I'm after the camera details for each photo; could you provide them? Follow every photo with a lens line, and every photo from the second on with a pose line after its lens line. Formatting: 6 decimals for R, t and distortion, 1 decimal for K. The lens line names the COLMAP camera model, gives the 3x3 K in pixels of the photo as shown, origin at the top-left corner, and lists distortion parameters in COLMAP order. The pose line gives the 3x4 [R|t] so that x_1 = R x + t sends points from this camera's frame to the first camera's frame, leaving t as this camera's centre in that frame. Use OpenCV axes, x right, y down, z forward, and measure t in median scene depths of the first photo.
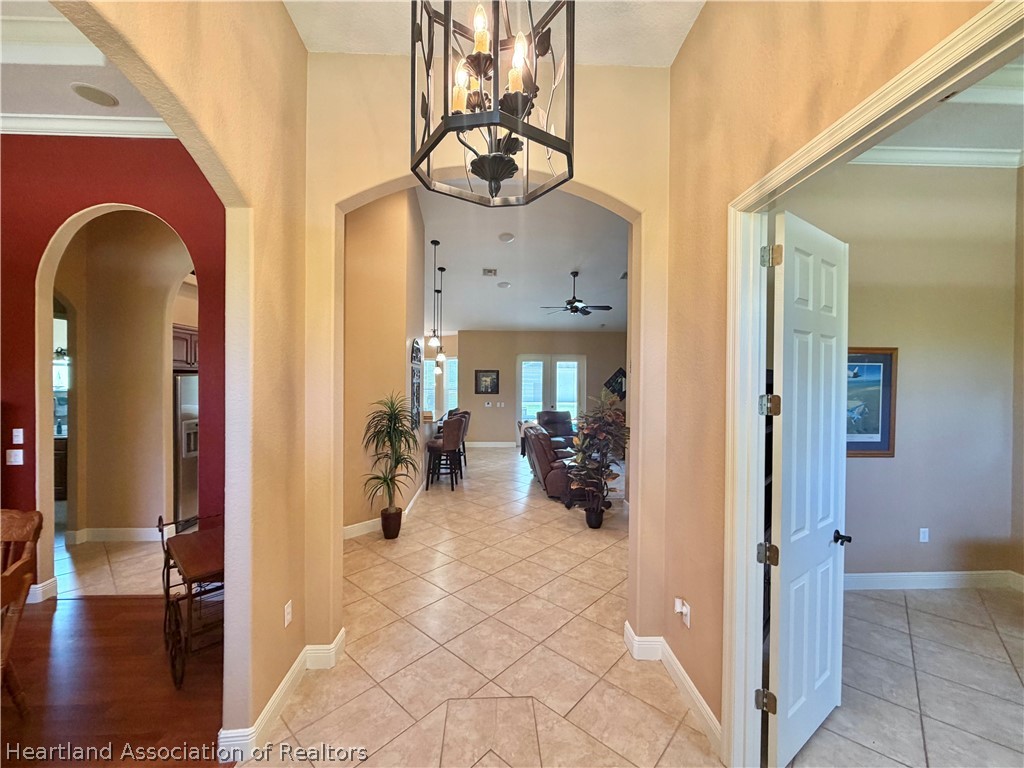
lens RADIAL K [[405.4, 0, 512.0], [0, 405.4, 384.0], [0, 0, 1]] dist [0.001086, -0.000116]
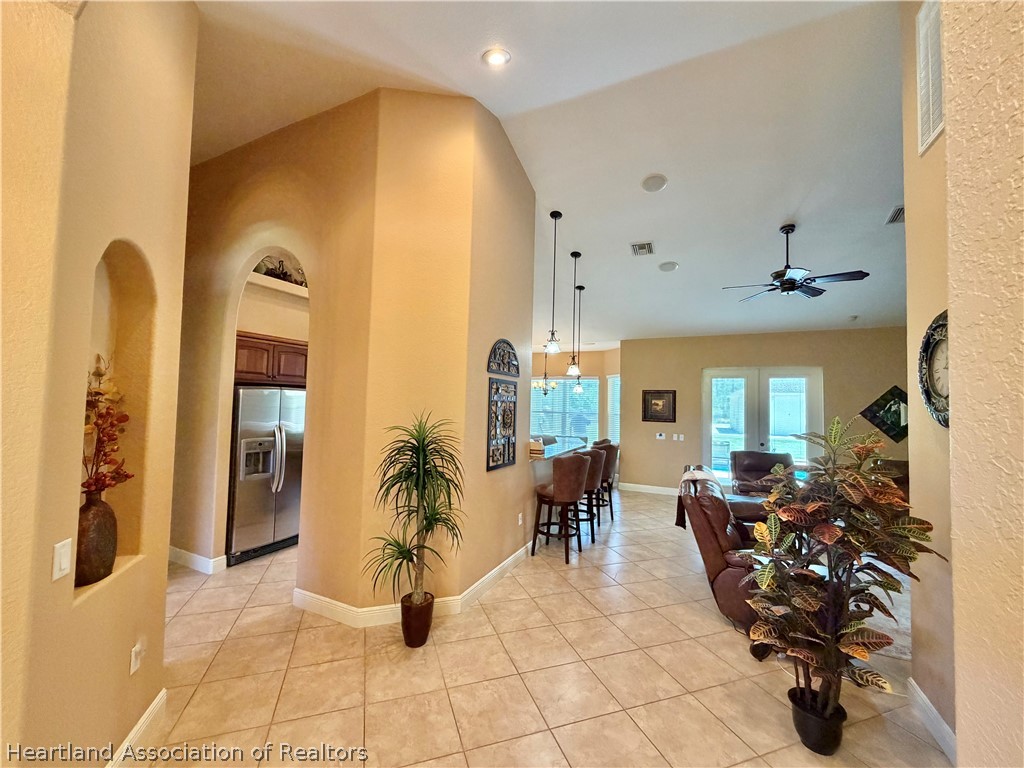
lens RADIAL K [[403.8, 0, 512.0], [0, 403.8, 384.0], [0, 0, 1]] dist [-0.001056, -0.000058]
pose [[0.876734, -0.009090, -0.480890, 0.095442], [-0.021616, 0.998067, -0.058275, 0.006357], [0.480490, 0.061487, 0.874842, 0.336756]]
